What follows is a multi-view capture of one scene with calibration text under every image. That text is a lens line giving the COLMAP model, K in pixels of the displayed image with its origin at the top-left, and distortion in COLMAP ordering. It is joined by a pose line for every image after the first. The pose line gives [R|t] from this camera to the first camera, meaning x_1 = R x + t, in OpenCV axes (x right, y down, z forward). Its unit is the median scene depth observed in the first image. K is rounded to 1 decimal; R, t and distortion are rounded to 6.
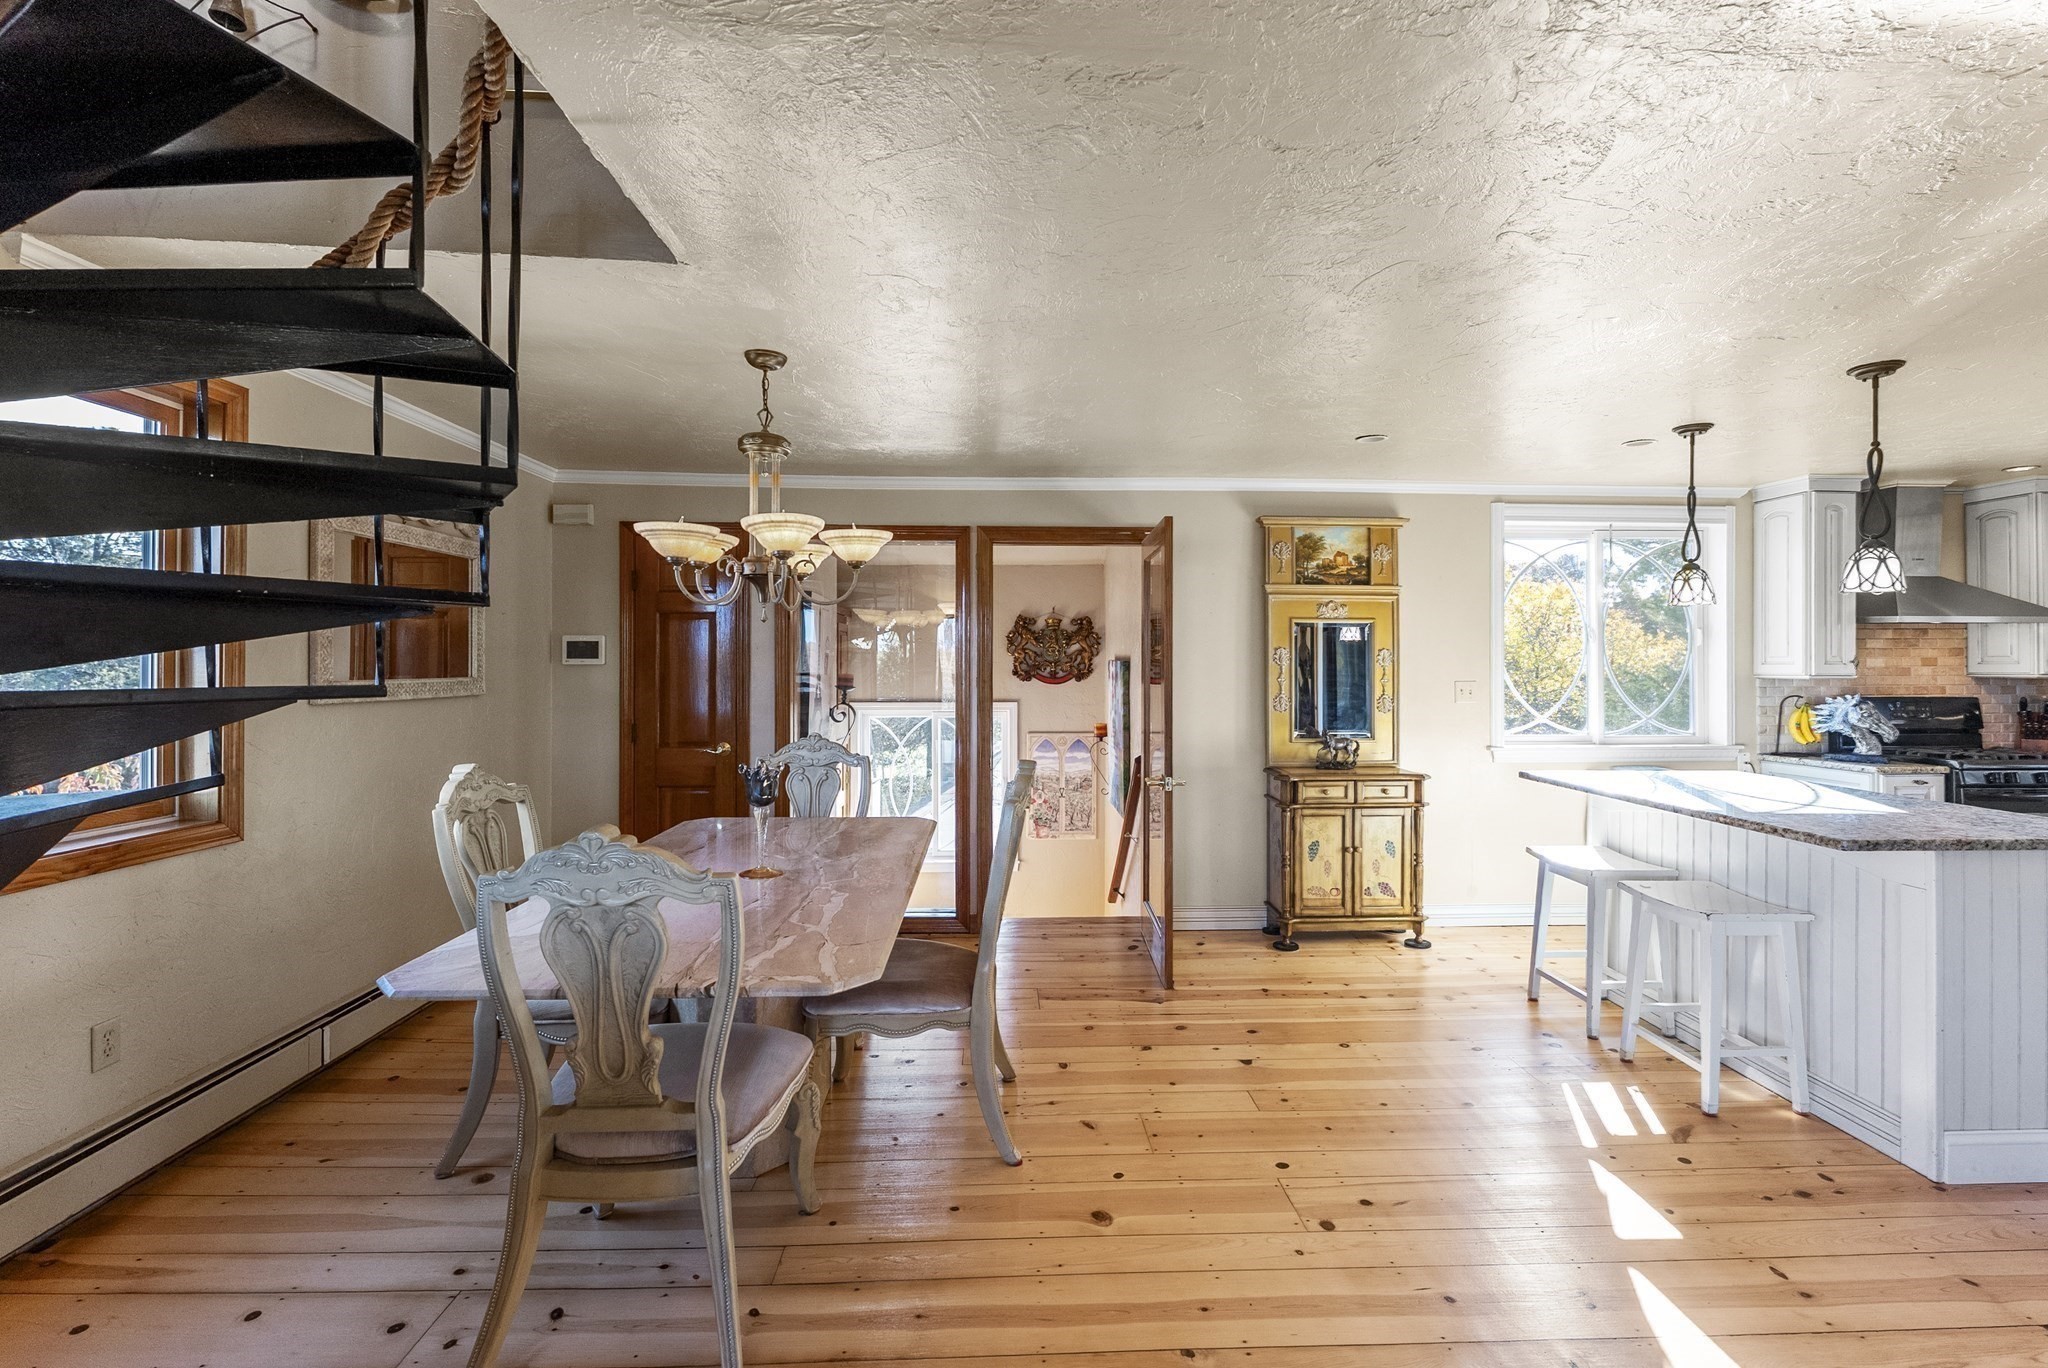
lens RADIAL K [[884.8, 0, 1032.0], [0, 884.8, 660.2], [0, 0, 1]] dist [-0.002003, 0.000053]
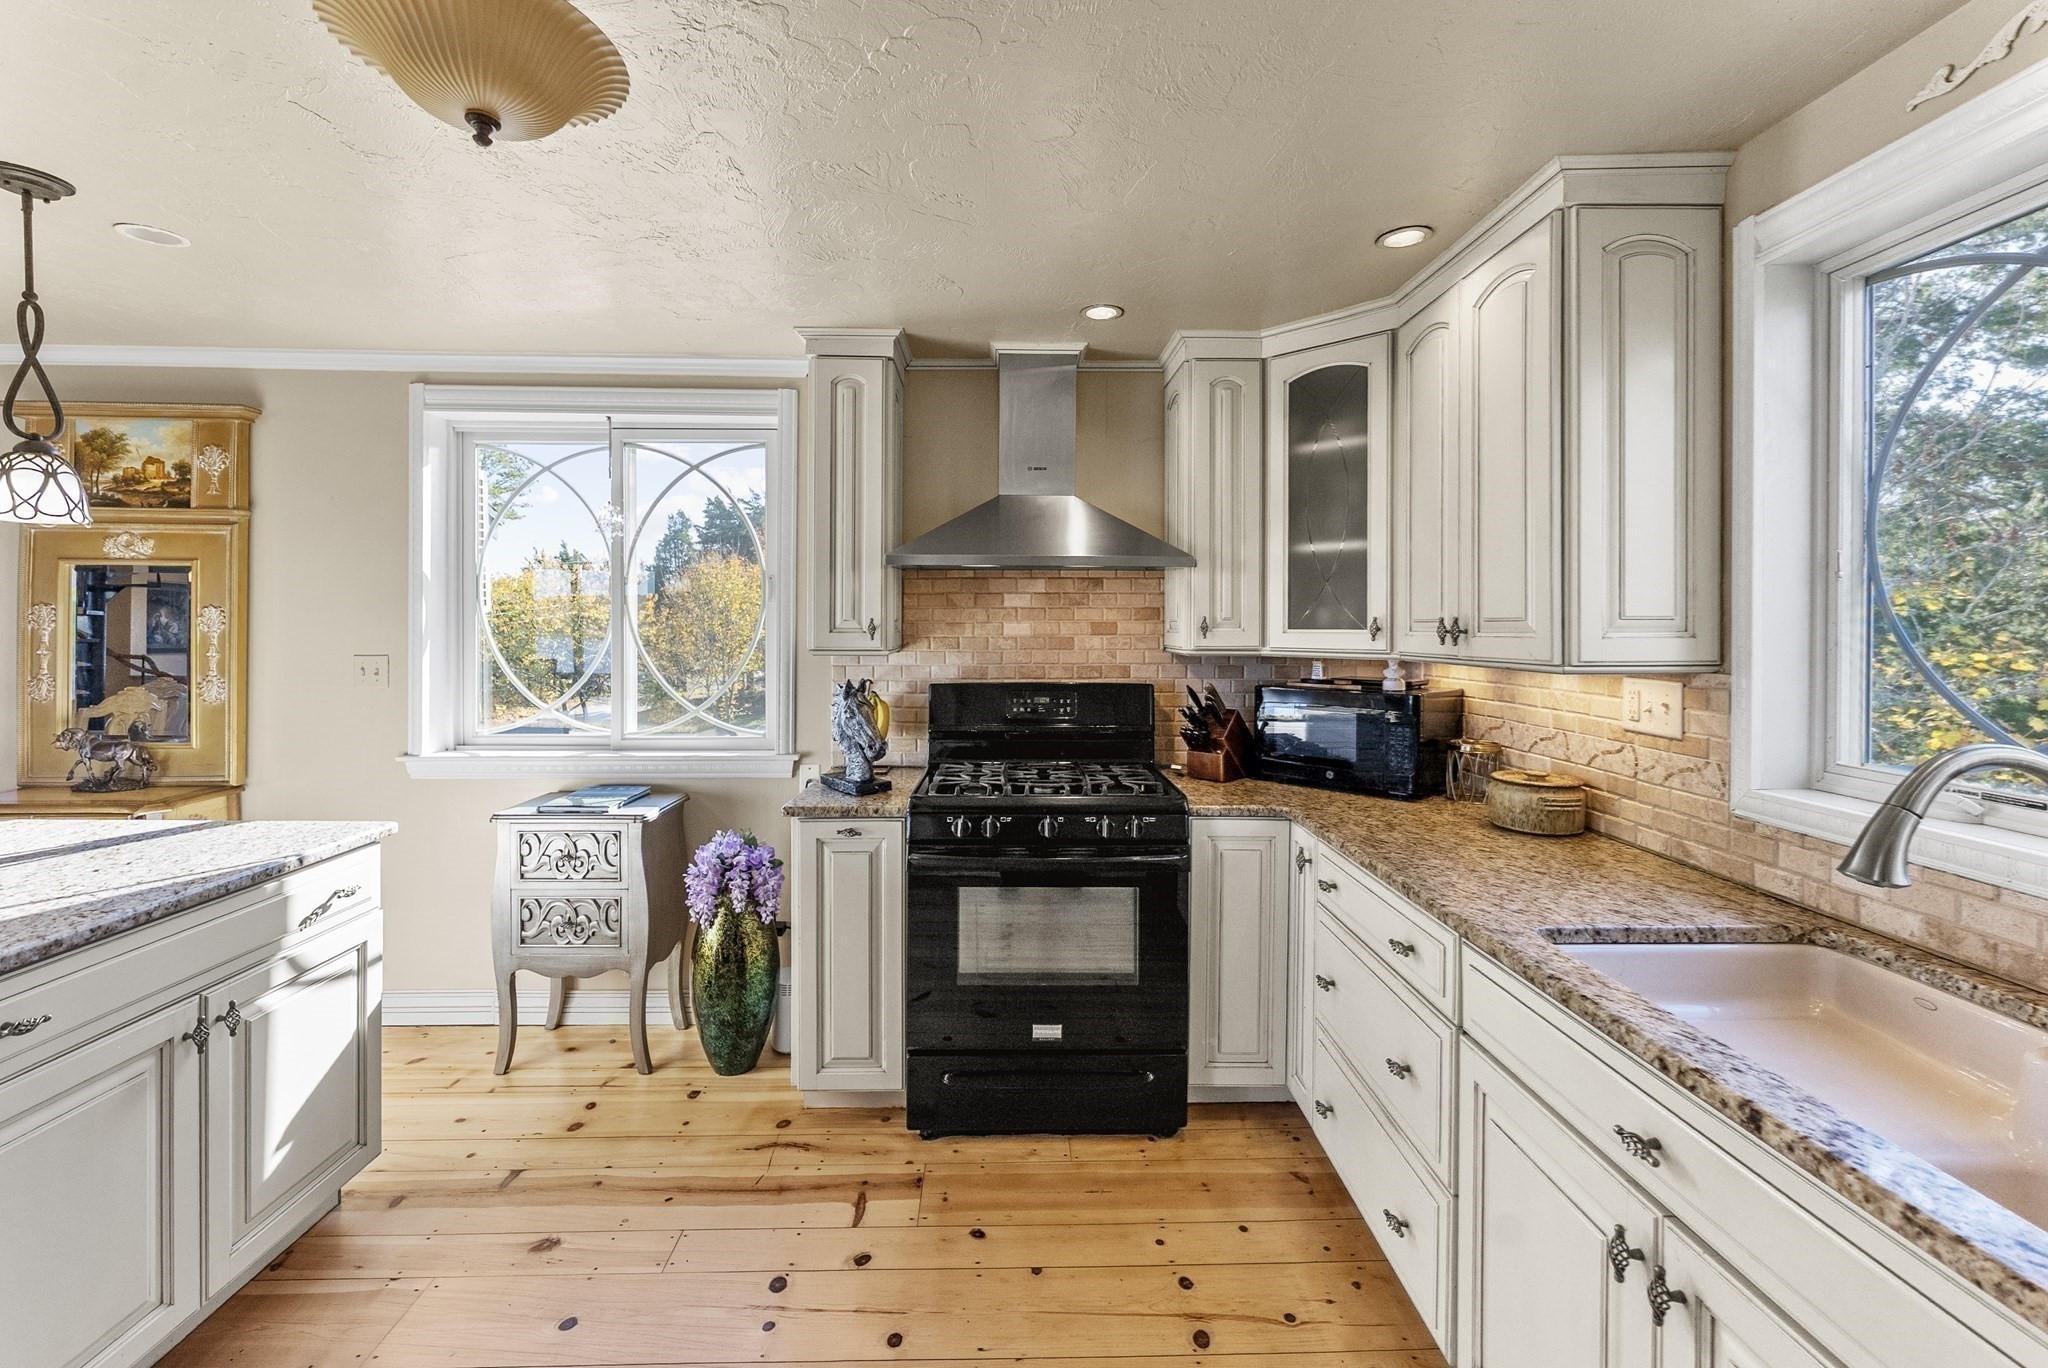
lens RADIAL K [[844.4, 0, 1019.7], [0, 844.4, 627.8], [0, 0, 1]] dist [-0.000807, -0.000188]
pose [[0.999779, 0.004216, -0.020609, 1.069859], [-0.003958, 0.999913, 0.012553, -0.006934], [0.020660, -0.012469, 0.999709, 0.411785]]
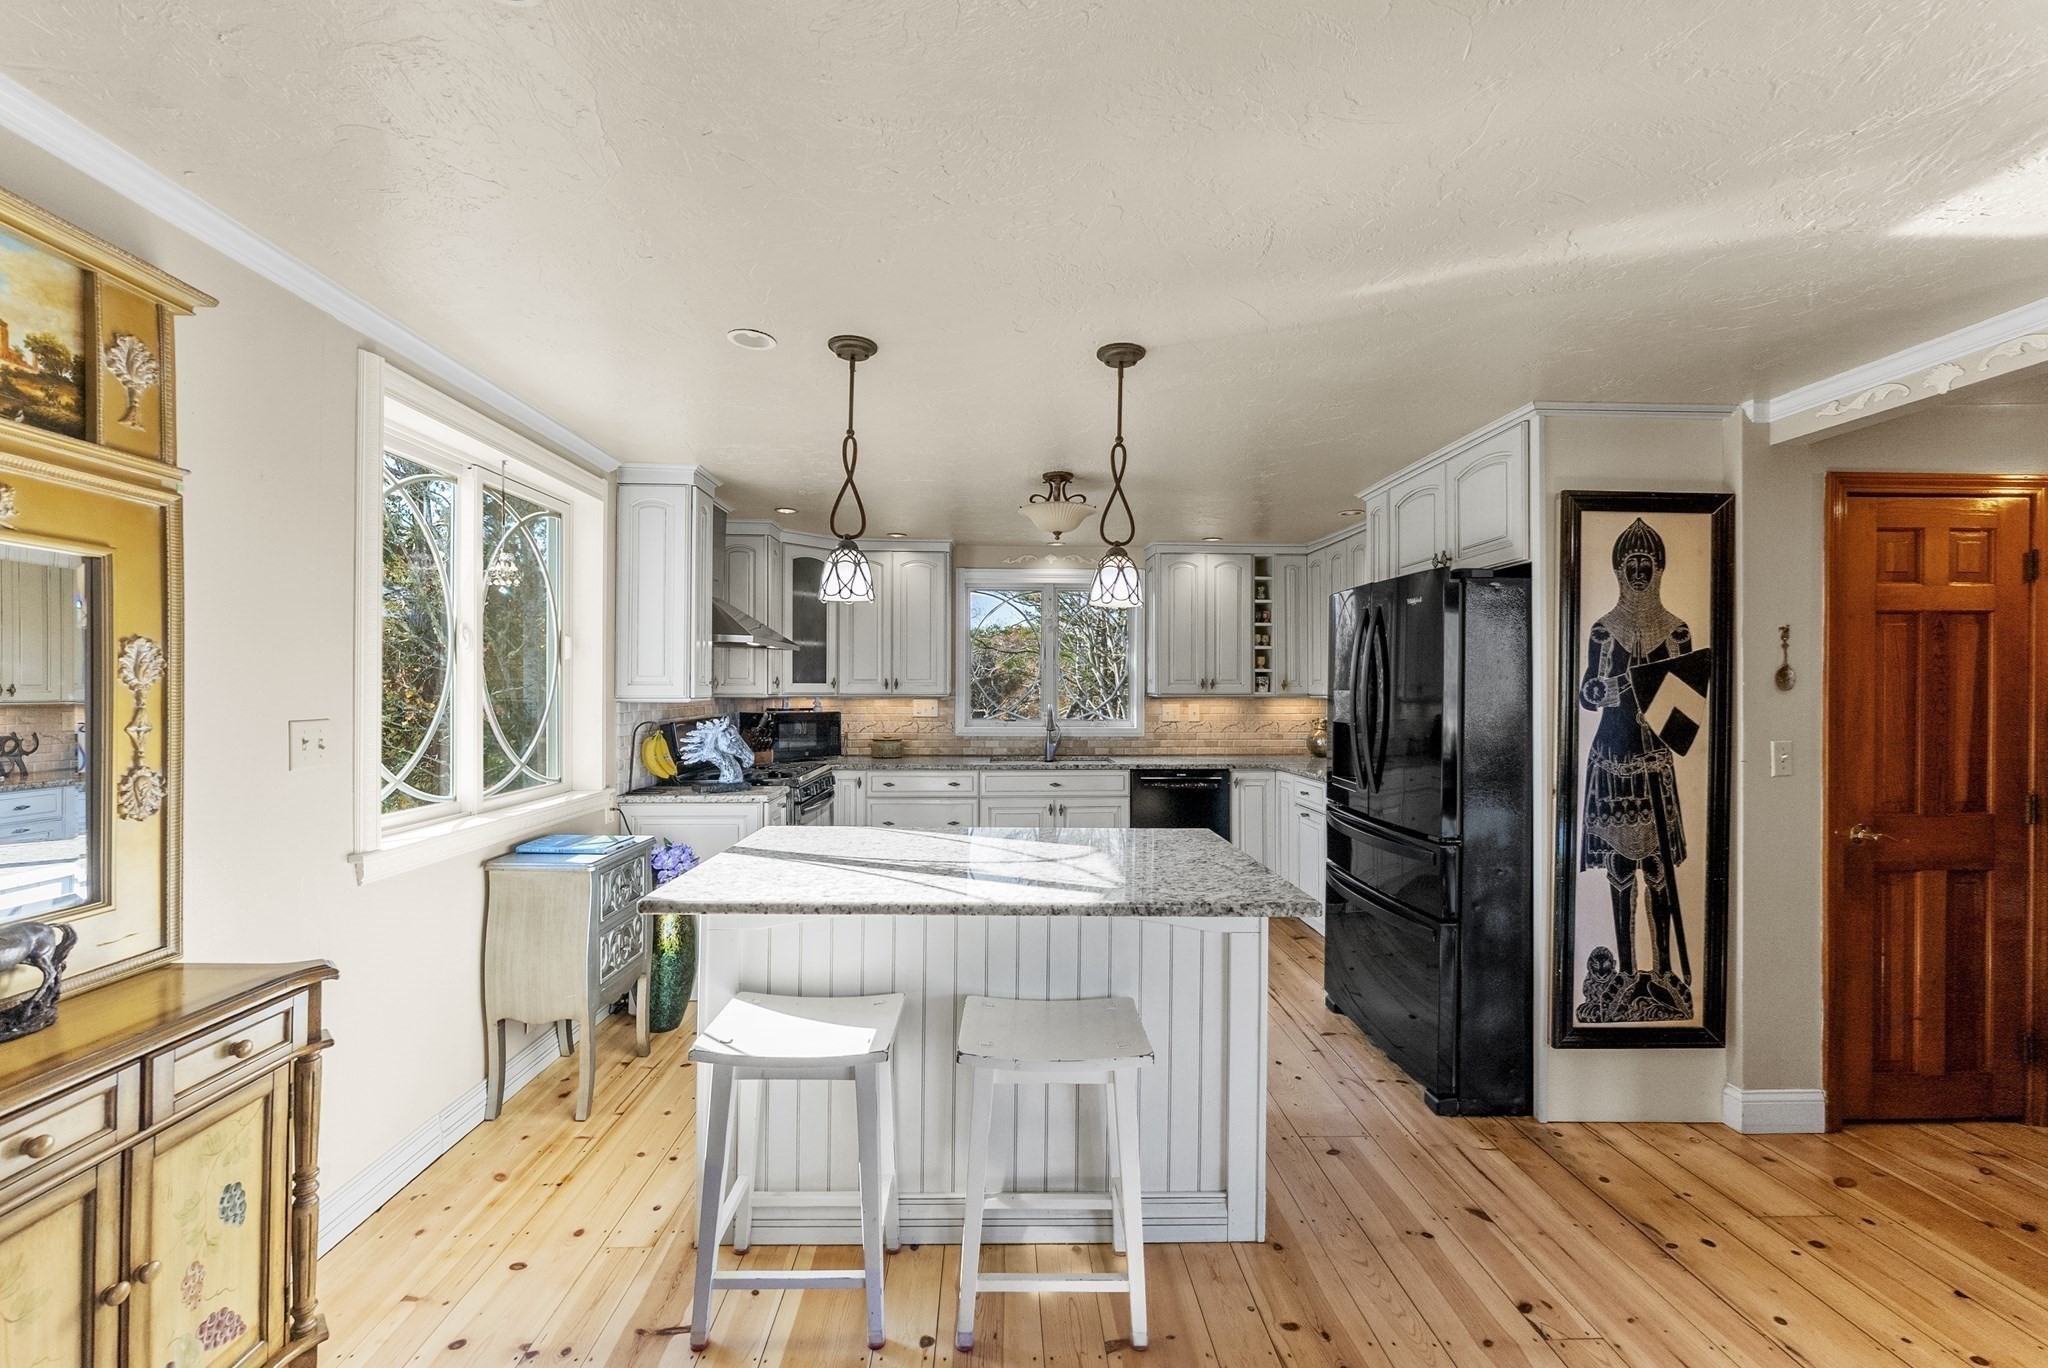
lens RADIAL K [[822.5, 0, 1020.3], [0, 822.5, 688.8], [0, 0, 1]] dist [-0.002072, -0.000364]
pose [[0.010707, -0.001199, 0.999942, 0.081523], [-0.011697, 0.999931, 0.001324, 0.003288], [-0.999874, -0.011711, 0.010692, 0.685358]]
